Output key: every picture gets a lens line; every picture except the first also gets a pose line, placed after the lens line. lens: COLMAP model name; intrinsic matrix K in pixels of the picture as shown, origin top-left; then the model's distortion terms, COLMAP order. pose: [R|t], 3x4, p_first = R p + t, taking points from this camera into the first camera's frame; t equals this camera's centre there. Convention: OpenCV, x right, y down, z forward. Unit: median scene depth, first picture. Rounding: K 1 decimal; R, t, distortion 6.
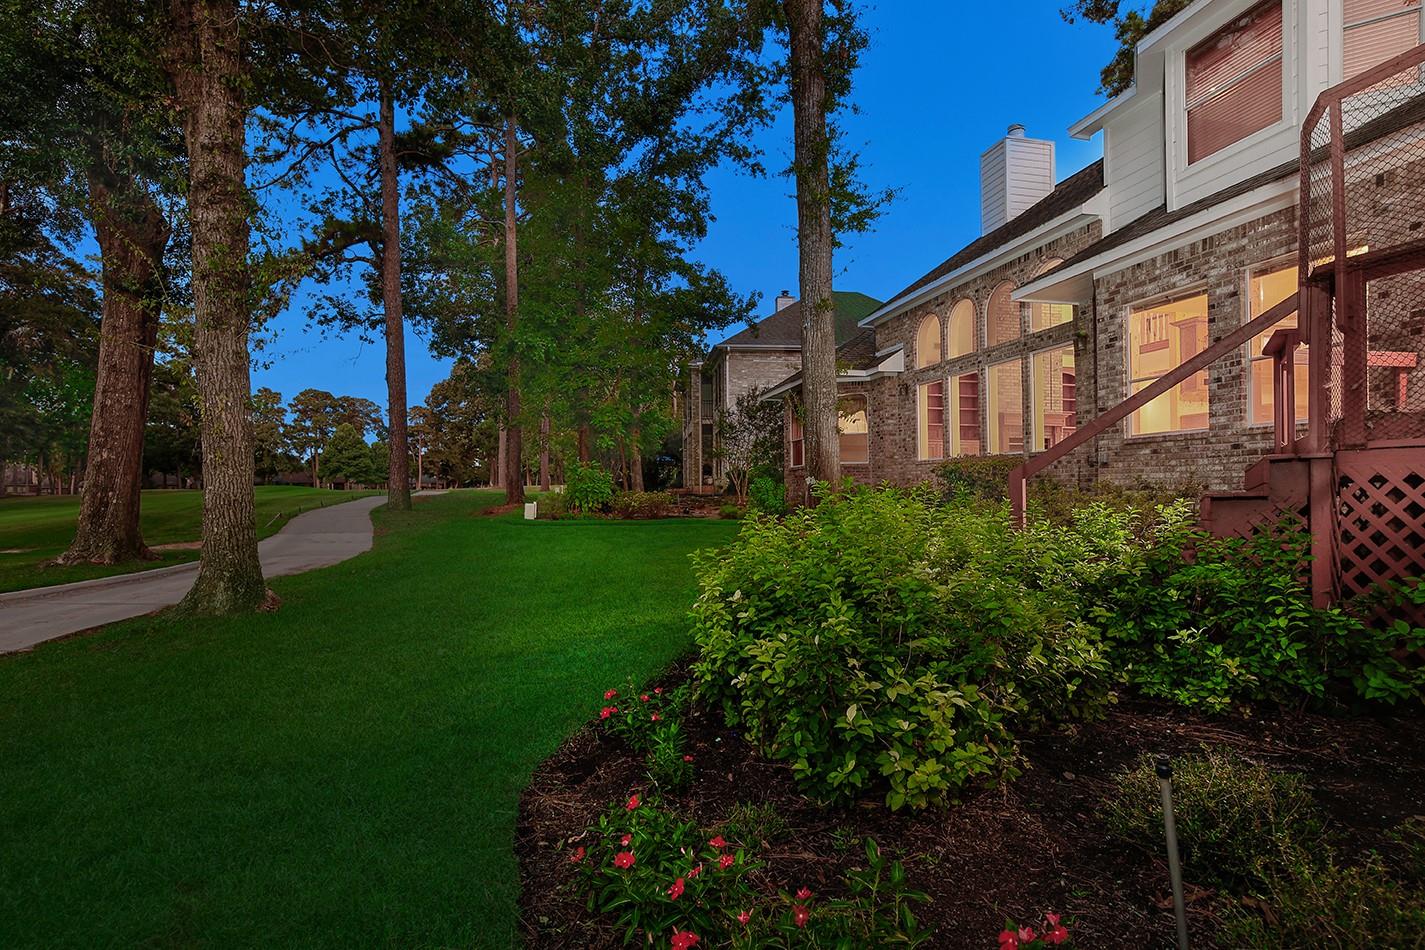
lens RADIAL K [[692.1, 0, 672.0], [0, 692.1, 466.4], [0, 0, 1]] dist [0.000683, 0.010889]
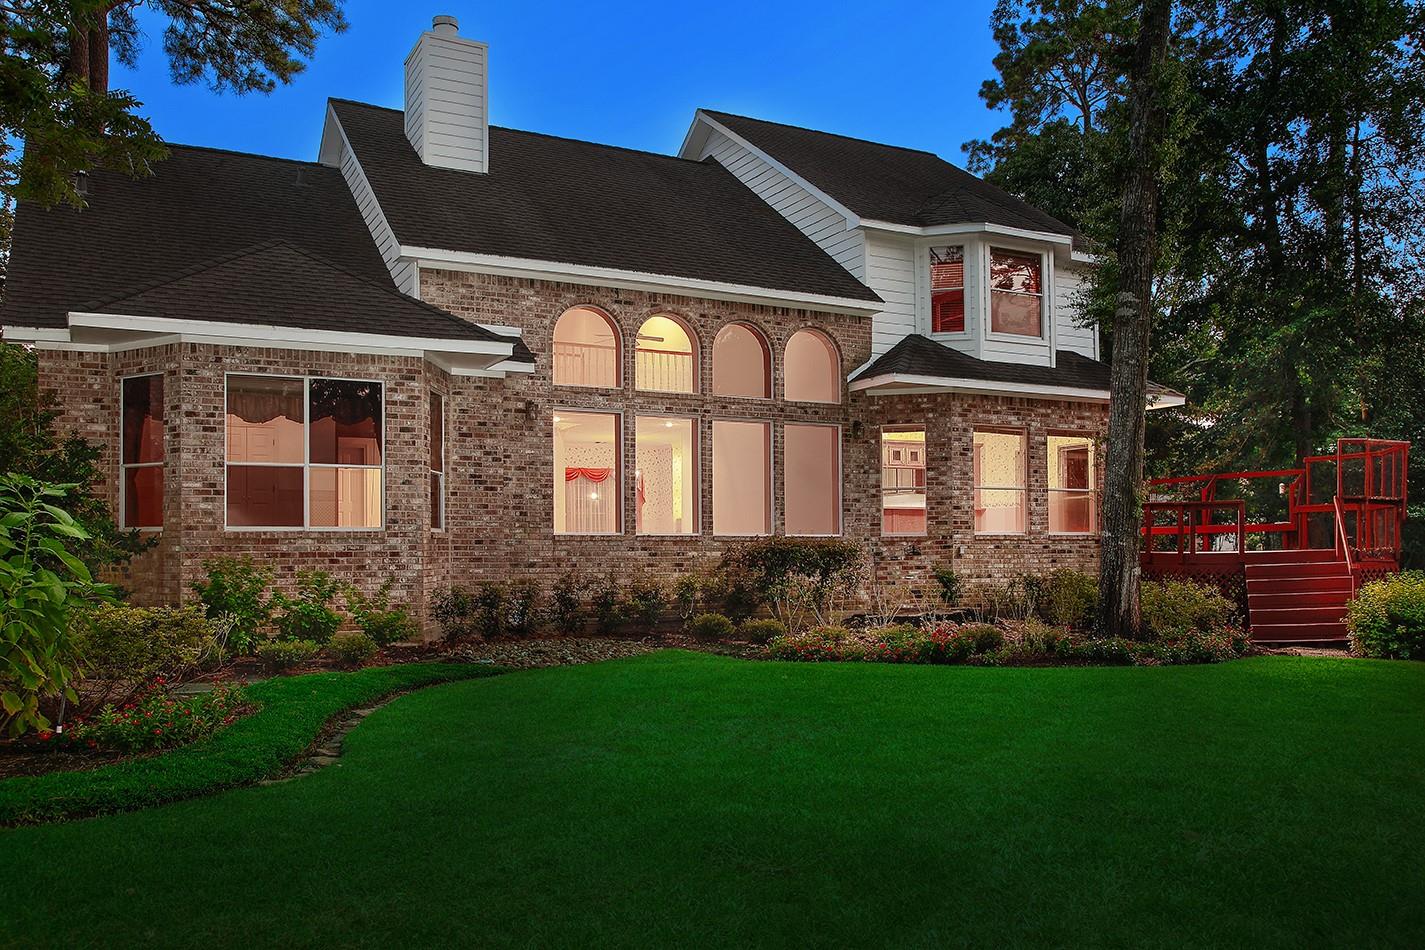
lens RADIAL K [[1229.2, 0, 717.1], [0, 1229.2, 533.1], [0, 0, 1]] dist [-0.051183, -0.009653]
pose [[-0.285803, 0.019800, 0.958084, -1.363138], [-0.027728, 0.999197, -0.028921, 0.033613], [-0.957887, -0.034831, -0.285024, 2.207541]]
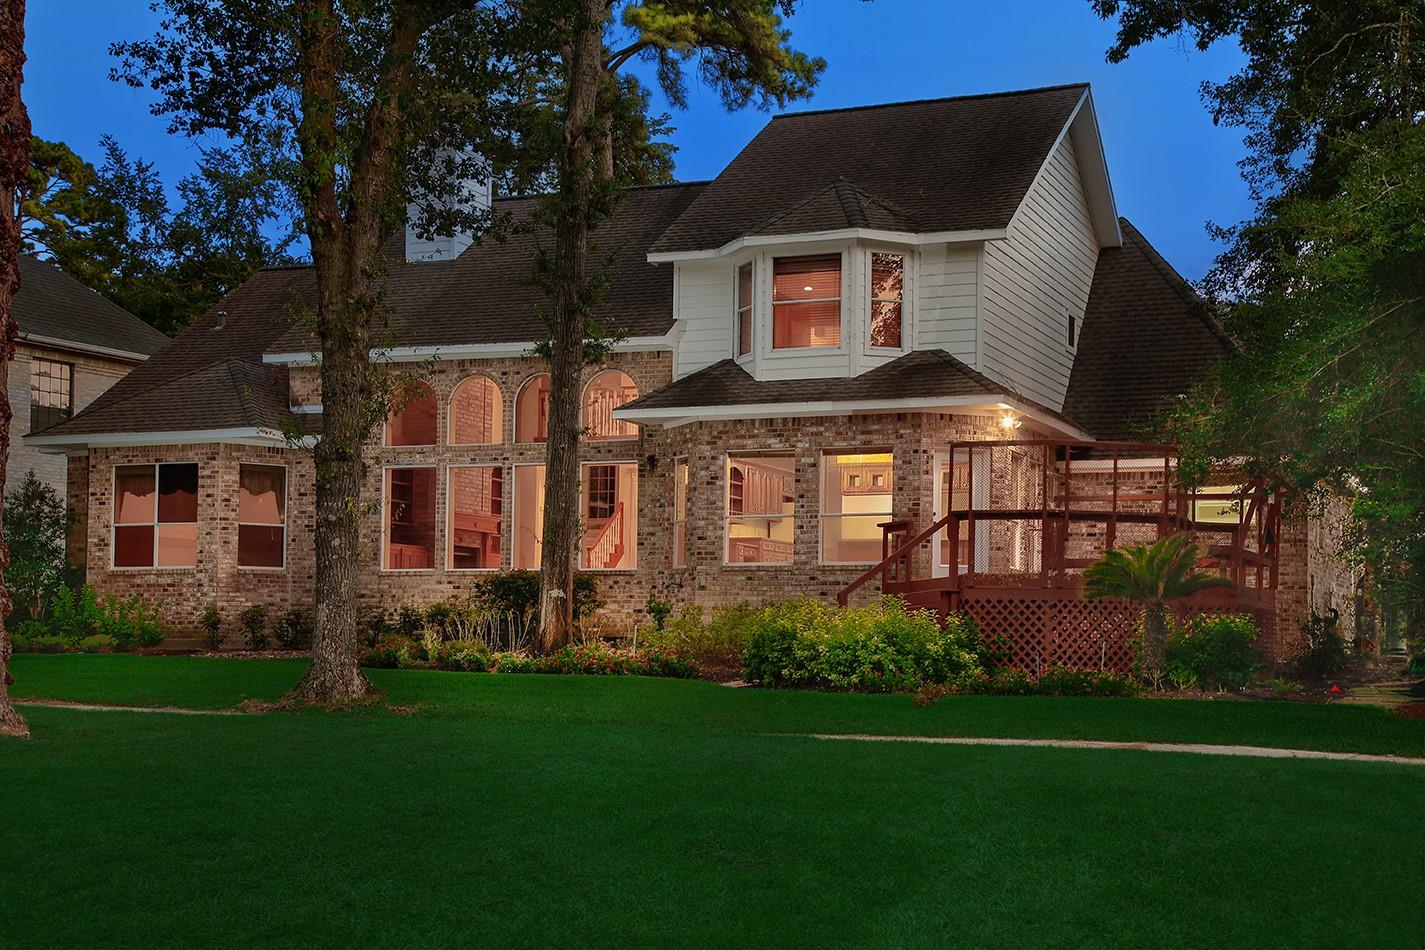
lens RADIAL K [[2066.1, 0, 712.5], [0, 2066.1, 475.0], [0, 0, 1]] dist [0.038125, 0.053511]
pose [[0.562642, 0.074908, 0.823300, -2.395315], [-0.038158, 0.997178, -0.064651, 0.035046], [-0.825820, 0.004960, 0.563913, -1.010780]]
